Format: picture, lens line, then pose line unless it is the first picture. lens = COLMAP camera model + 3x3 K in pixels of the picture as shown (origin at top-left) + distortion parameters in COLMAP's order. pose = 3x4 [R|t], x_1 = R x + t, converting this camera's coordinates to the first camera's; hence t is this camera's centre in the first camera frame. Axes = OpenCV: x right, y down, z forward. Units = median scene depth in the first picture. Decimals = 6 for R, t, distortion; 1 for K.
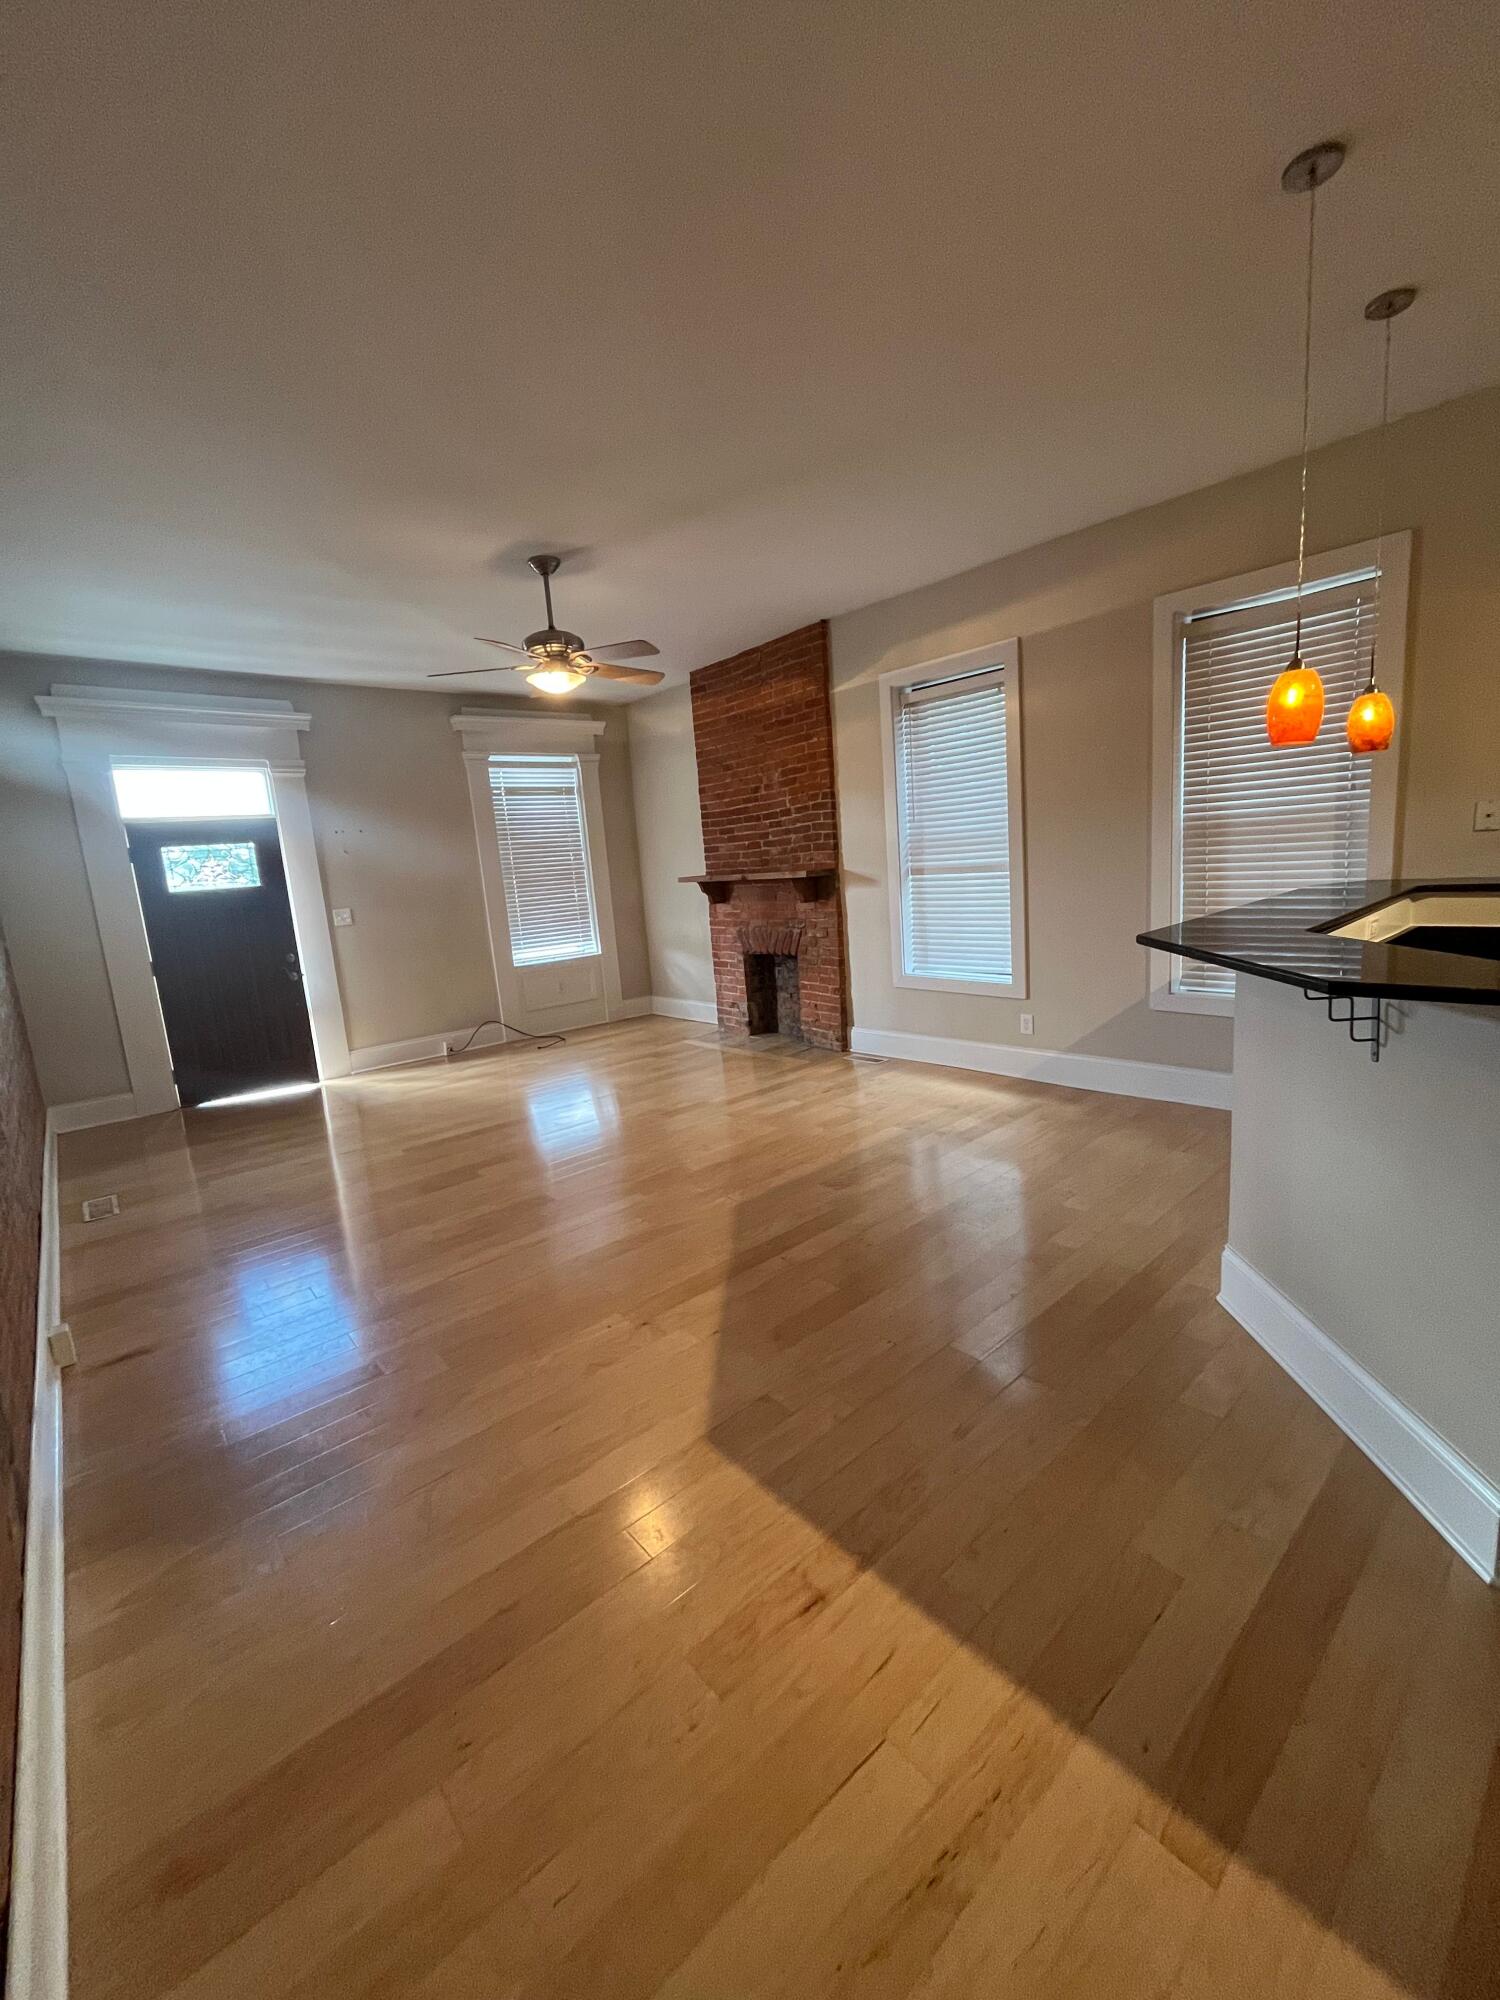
lens RADIAL K [[807.3, 0, 747.4], [0, 807.3, 997.8], [0, 0, 1]] dist [0.001753, 0.000497]
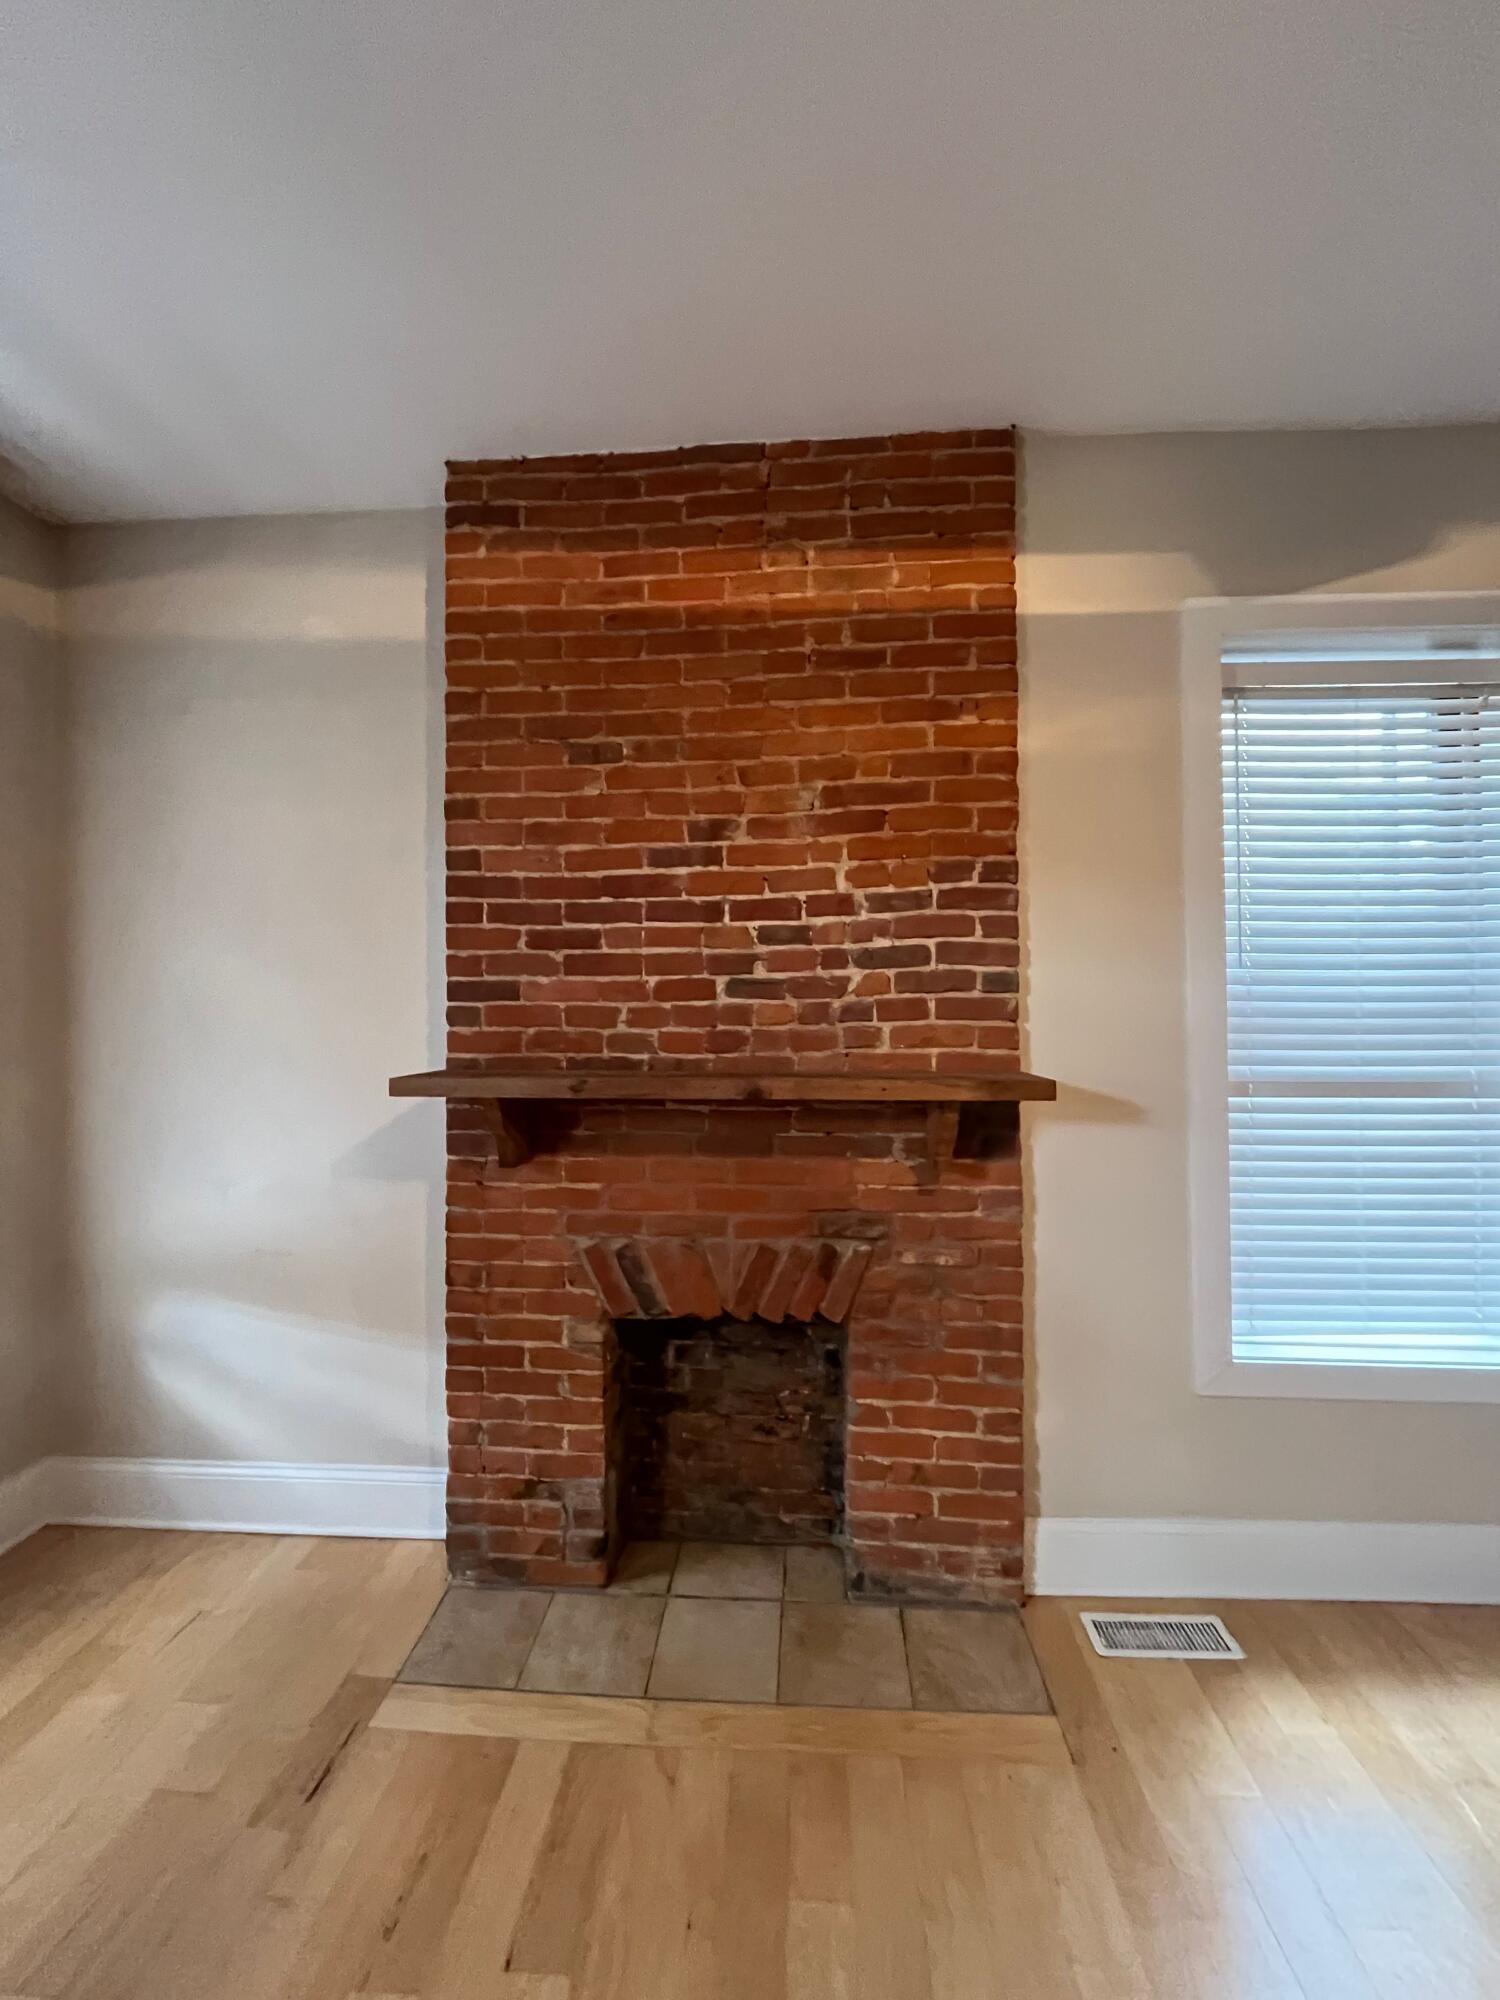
lens RADIAL K [[812.7, 0, 745.0], [0, 812.7, 1000.3], [0, 0, 1]] dist [-0.001099, -0.000014]
pose [[0.701571, 0.080286, 0.708062, -0.217633], [0.071957, 0.980573, -0.182482, -0.124410], [-0.708957, 0.178974, 0.682164, 0.773852]]
